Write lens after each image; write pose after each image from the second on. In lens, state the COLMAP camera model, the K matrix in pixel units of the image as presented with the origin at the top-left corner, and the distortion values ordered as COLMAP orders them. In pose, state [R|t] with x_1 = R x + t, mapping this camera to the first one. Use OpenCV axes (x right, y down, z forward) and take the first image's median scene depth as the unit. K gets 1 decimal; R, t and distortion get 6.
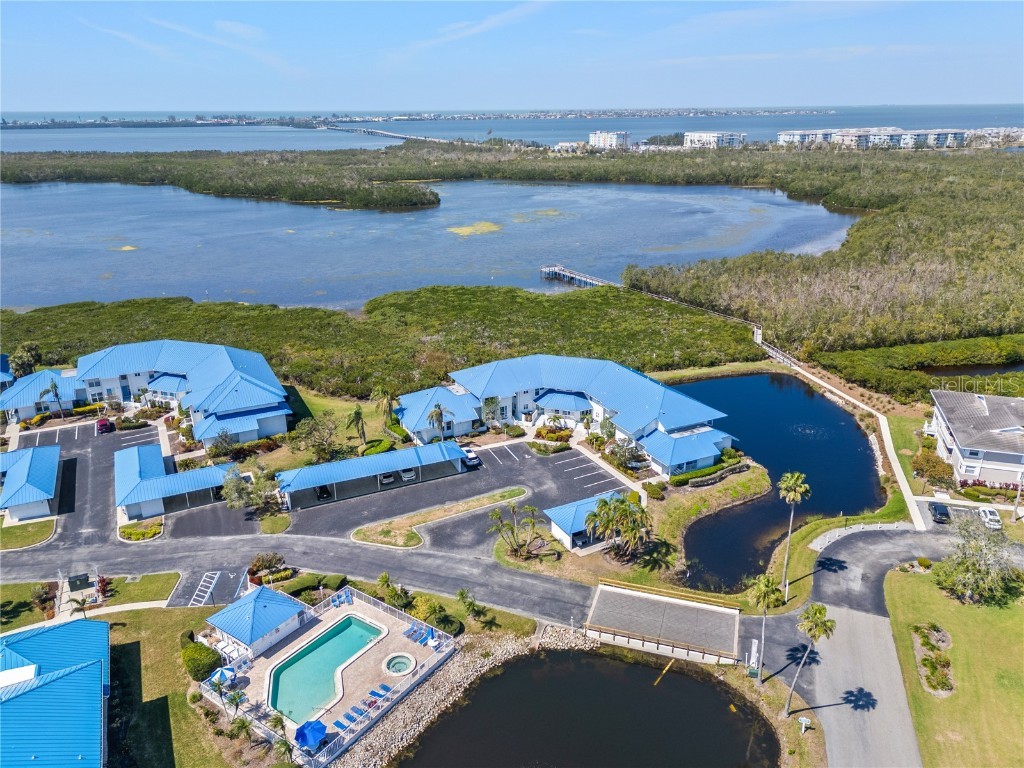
lens RADIAL K [[728.1, 0, 508.2], [0, 728.1, 384.6], [0, 0, 1]] dist [0.036675, -0.003216]
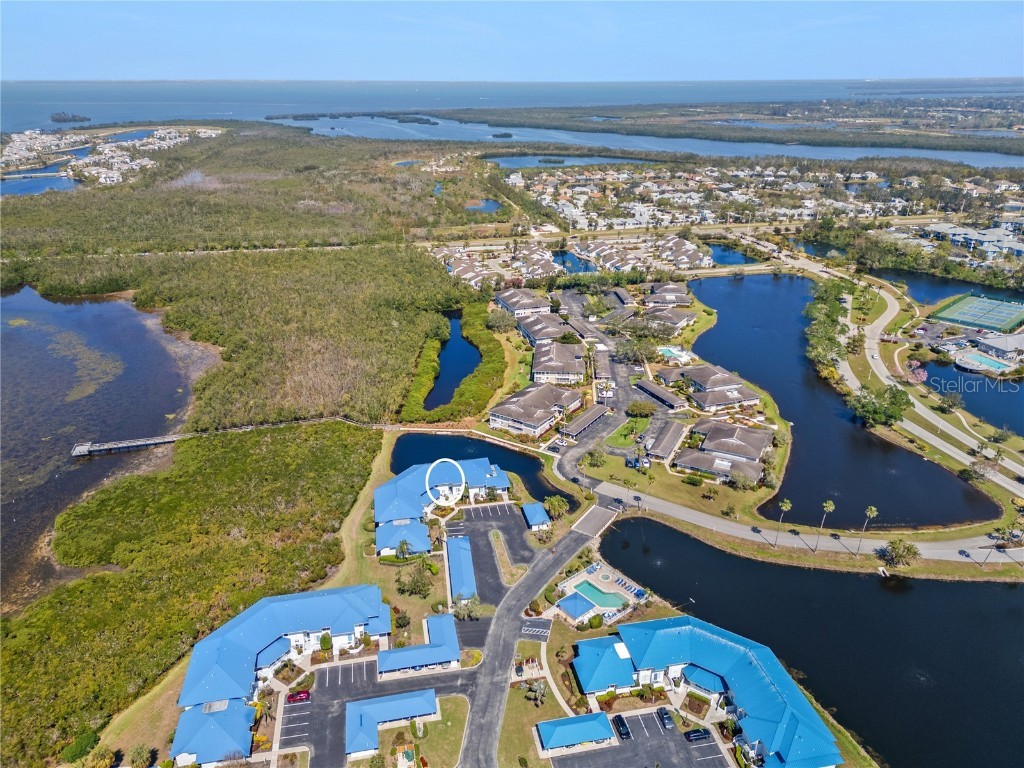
lens RADIAL K [[712.6, 0, 509.2], [0, 712.6, 381.9], [0, 0, 1]] dist [0.044431, -0.034347]
pose [[0.269595, -0.361805, 0.892421, -1.379803], [0.344572, 0.901620, 0.261441, -0.640128], [-0.899215, 0.237021, 0.367740, 0.096175]]
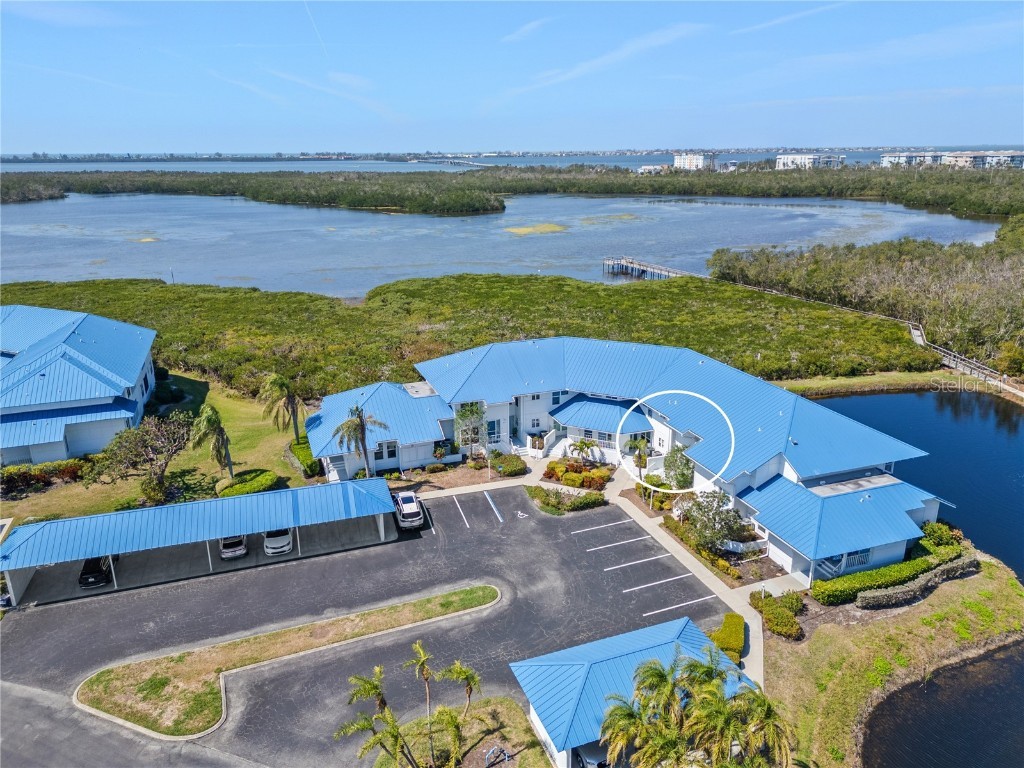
lens RADIAL K [[712.6, 0, 509.2], [0, 712.6, 381.9], [0, 0, 1]] dist [0.044431, -0.034347]
pose [[0.993456, 0.034218, -0.108970, 0.065552], [-0.039111, 0.998305, -0.043091, 0.023489], [0.107311, 0.047071, 0.993111, 0.448351]]
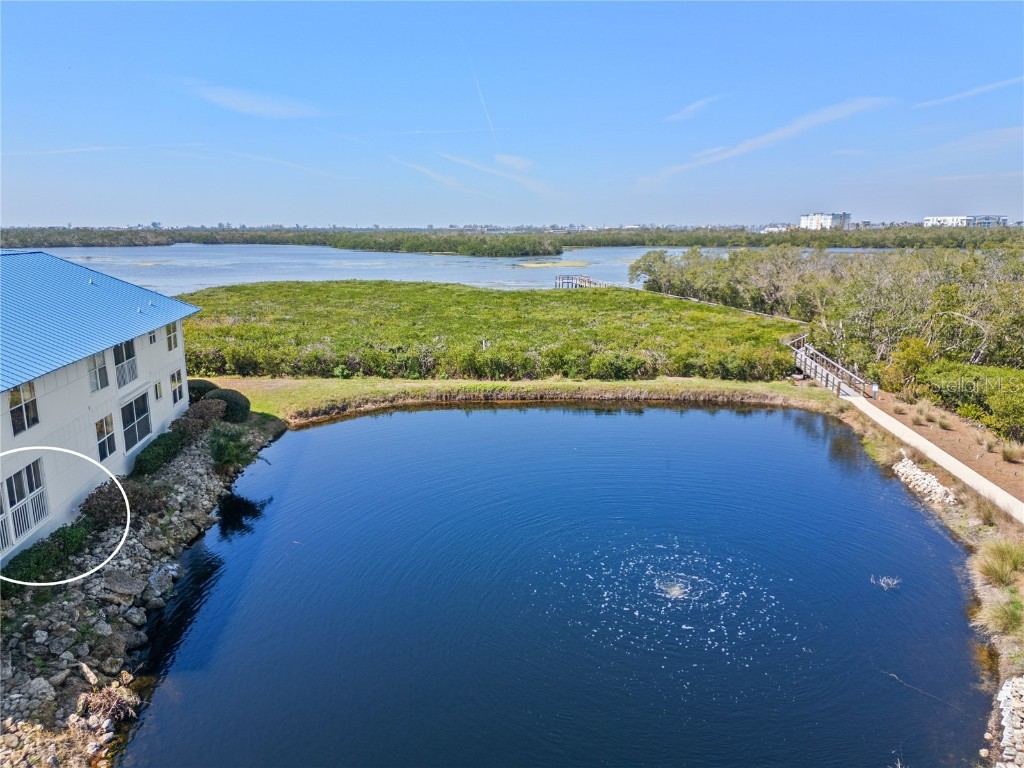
lens RADIAL K [[712.6, 0, 509.2], [0, 712.6, 381.9], [0, 0, 1]] dist [0.044431, -0.034347]
pose [[0.949712, 0.068940, -0.305441, 0.435949], [-0.111572, 0.985942, -0.124379, 0.036834], [0.292572, 0.152203, 0.944053, 0.811749]]
